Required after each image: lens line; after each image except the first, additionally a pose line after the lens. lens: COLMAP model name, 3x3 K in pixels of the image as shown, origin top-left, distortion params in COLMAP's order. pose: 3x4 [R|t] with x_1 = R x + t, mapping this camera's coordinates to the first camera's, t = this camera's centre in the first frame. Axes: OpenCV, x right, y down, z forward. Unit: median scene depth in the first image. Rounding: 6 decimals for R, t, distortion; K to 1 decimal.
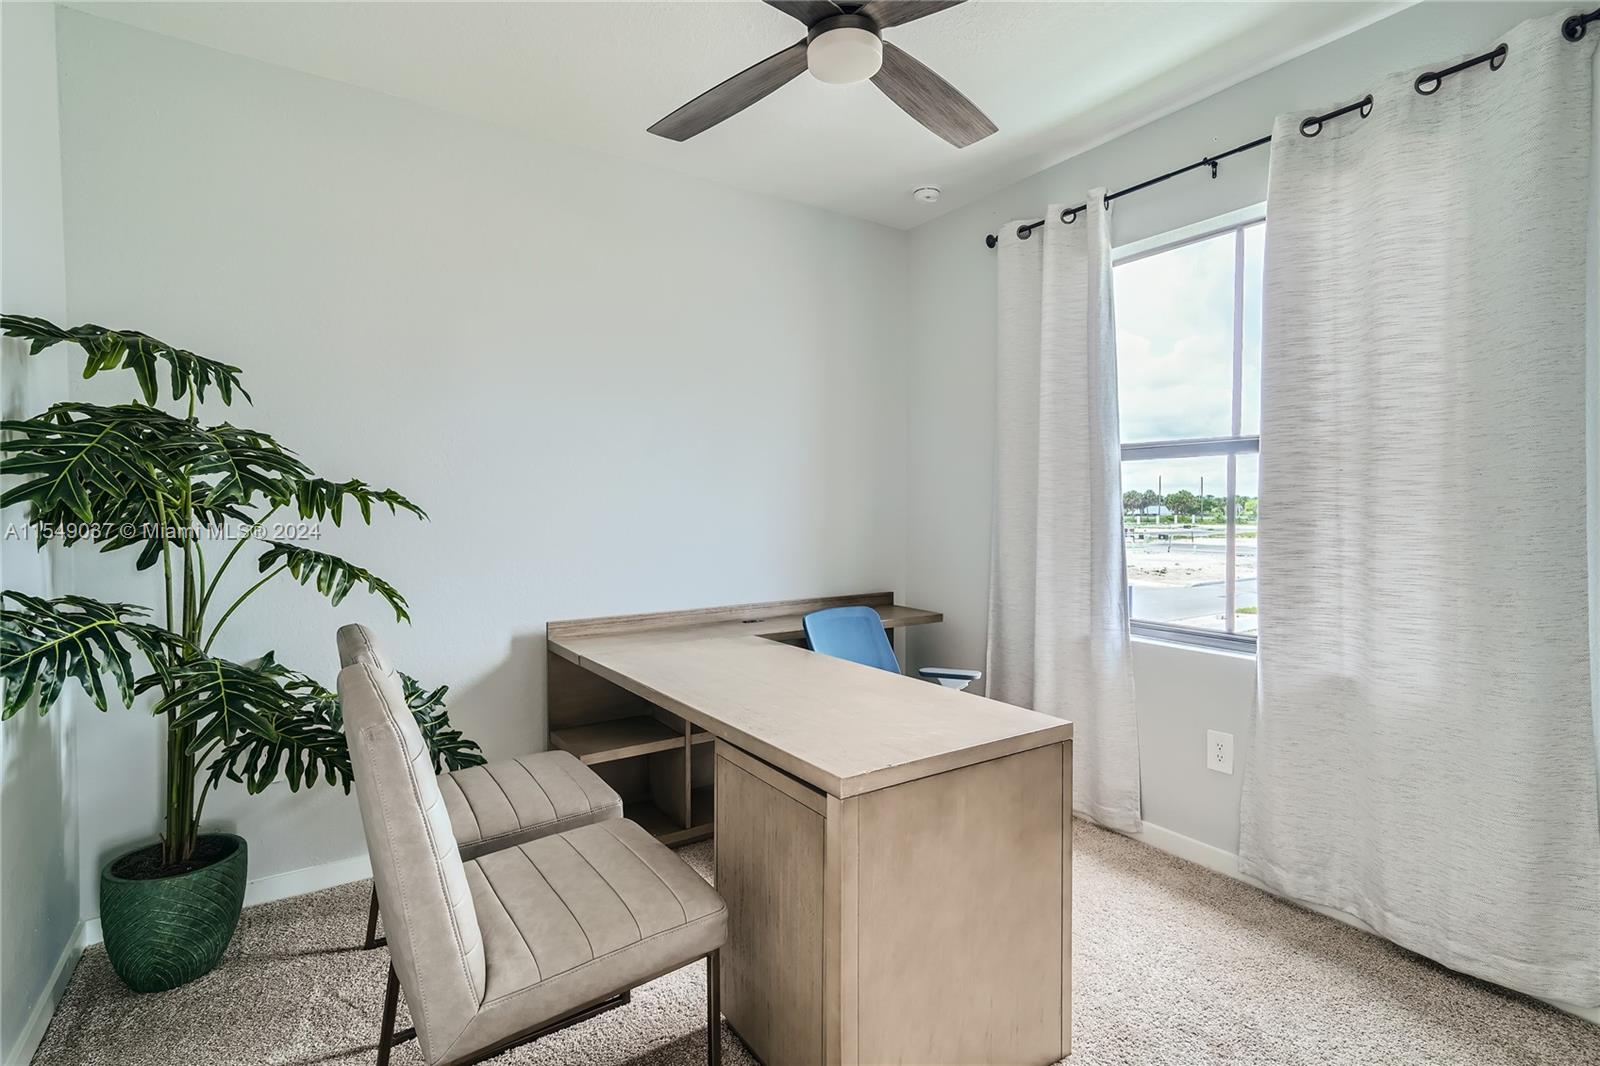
lens RADIAL K [[757.6, 0, 787.7], [0, 757.6, 530.3], [0, 0, 1]] dist [0.007971, 0.003526]
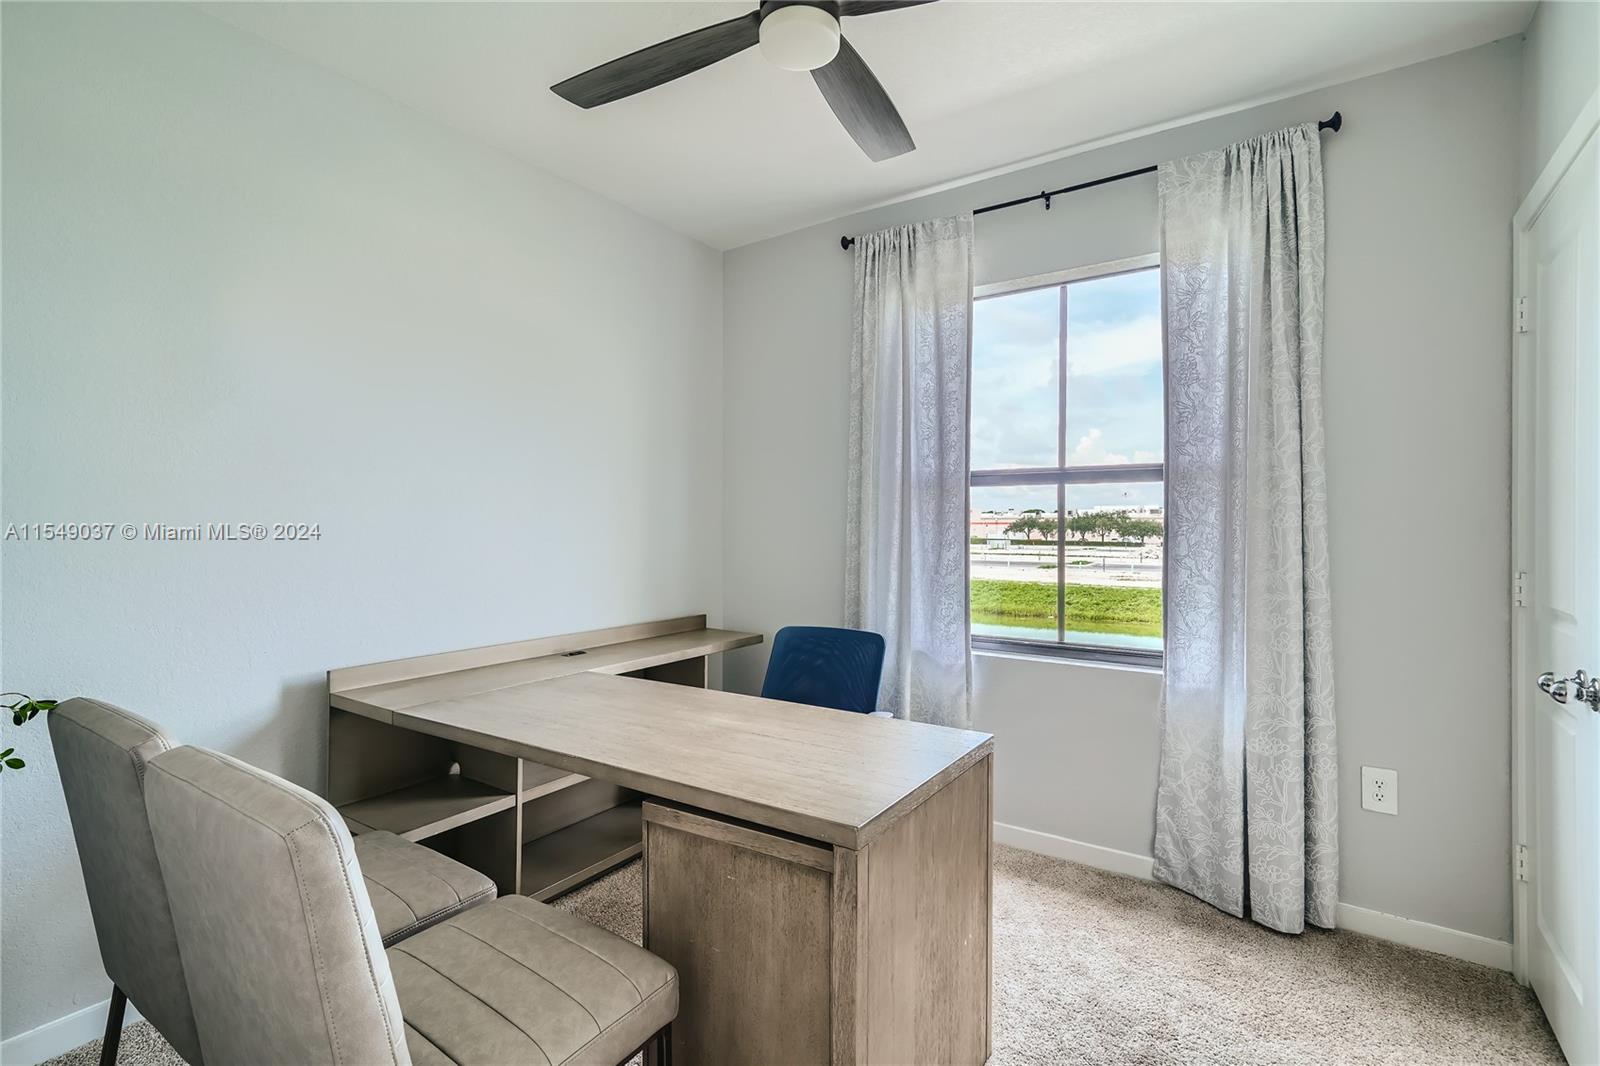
lens RADIAL K [[725.3, 0, 797.5], [0, 725.3, 530.1], [0, 0, 1]] dist [0.000903, 0.000665]
pose [[0.952377, -0.001044, 0.304922, -0.150749], [0.010830, 0.999479, -0.030406, -0.003111], [-0.304731, 0.032260, 0.951892, 0.142586]]
